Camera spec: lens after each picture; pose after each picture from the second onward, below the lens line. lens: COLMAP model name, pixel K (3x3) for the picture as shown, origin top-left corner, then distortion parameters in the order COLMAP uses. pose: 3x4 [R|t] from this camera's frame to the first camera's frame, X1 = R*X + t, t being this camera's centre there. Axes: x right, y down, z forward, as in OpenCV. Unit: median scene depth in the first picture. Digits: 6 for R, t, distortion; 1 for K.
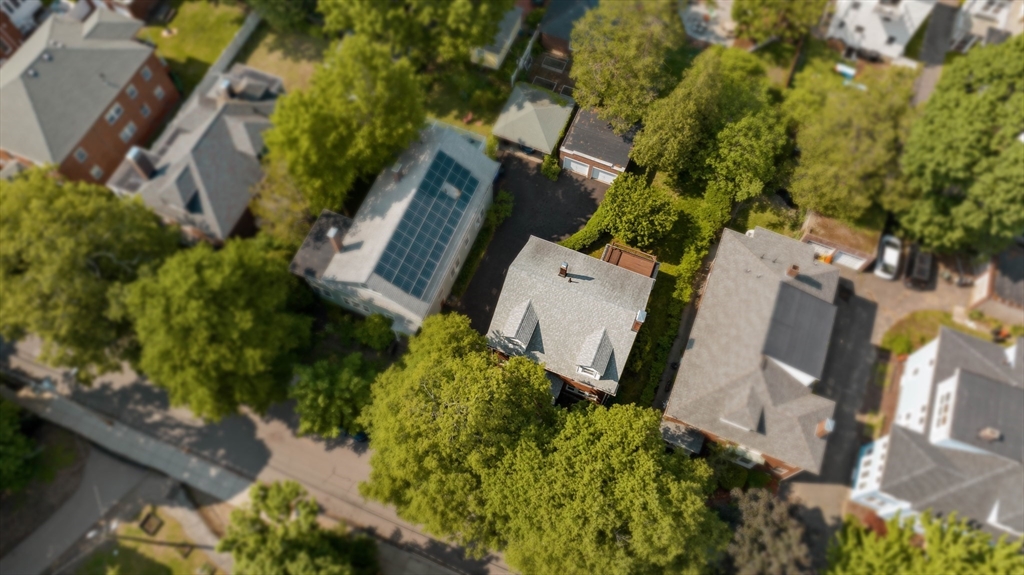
lens RADIAL K [[724.6, 0, 513.5], [0, 724.6, 288.0], [0, 0, 1]] dist [-0.019638, 0.005627]
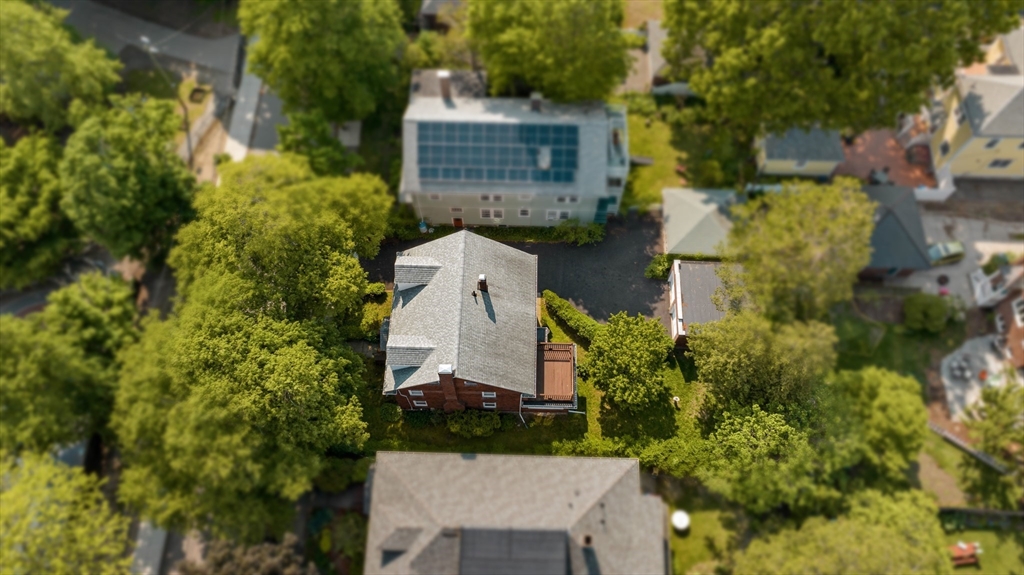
lens RADIAL K [[724.6, 0, 509.4], [0, 724.6, 284.3], [0, 0, 1]] dist [-0.019638, 0.005627]
pose [[0.351496, 0.850218, -0.391892, 0.394707], [-0.850596, 0.464894, 0.245681, -0.247724], [0.391071, 0.246986, 0.886601, 0.205086]]
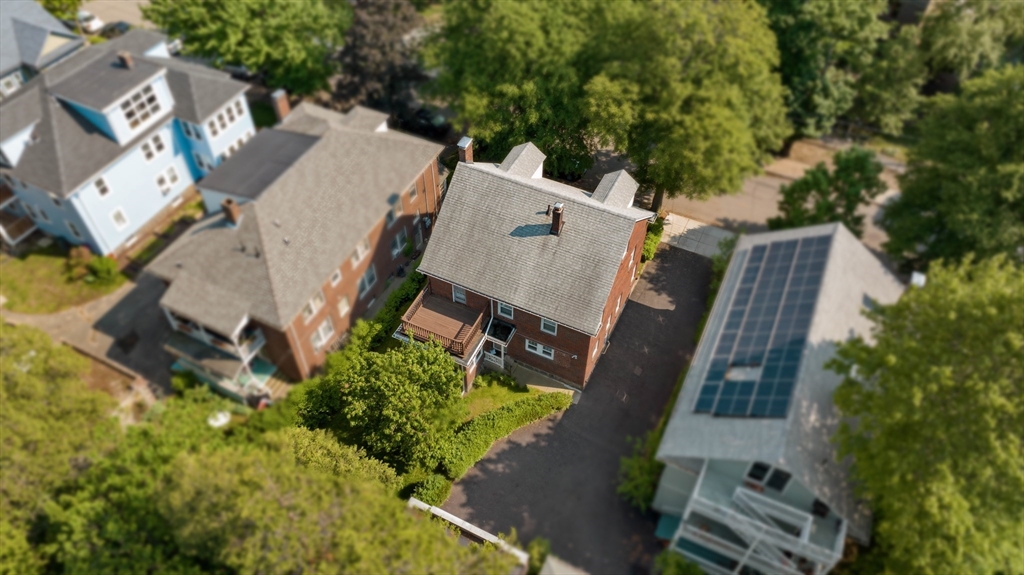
lens RADIAL K [[724.6, 0, 503.4], [0, 724.6, 288.4], [0, 0, 1]] dist [-0.019638, 0.005627]
pose [[-0.997423, -0.061151, 0.037521, 0.083277], [0.059088, -0.403538, 0.913053, -0.632475], [-0.040693, 0.912917, 0.406111, 0.715425]]
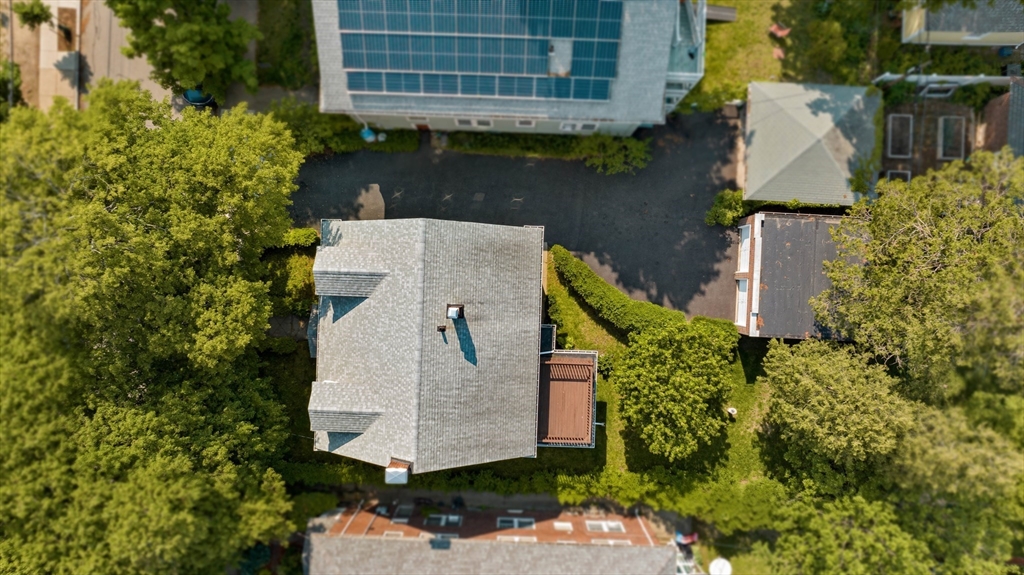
lens RADIAL K [[724.6, 0, 510.9], [0, 724.6, 289.5], [0, 0, 1]] dist [-0.019638, 0.005627]
pose [[0.343621, 0.939105, -0.002627, 0.063305], [-0.853520, 0.313470, 0.416222, -0.271193], [0.391699, -0.140781, 0.909259, 0.473917]]
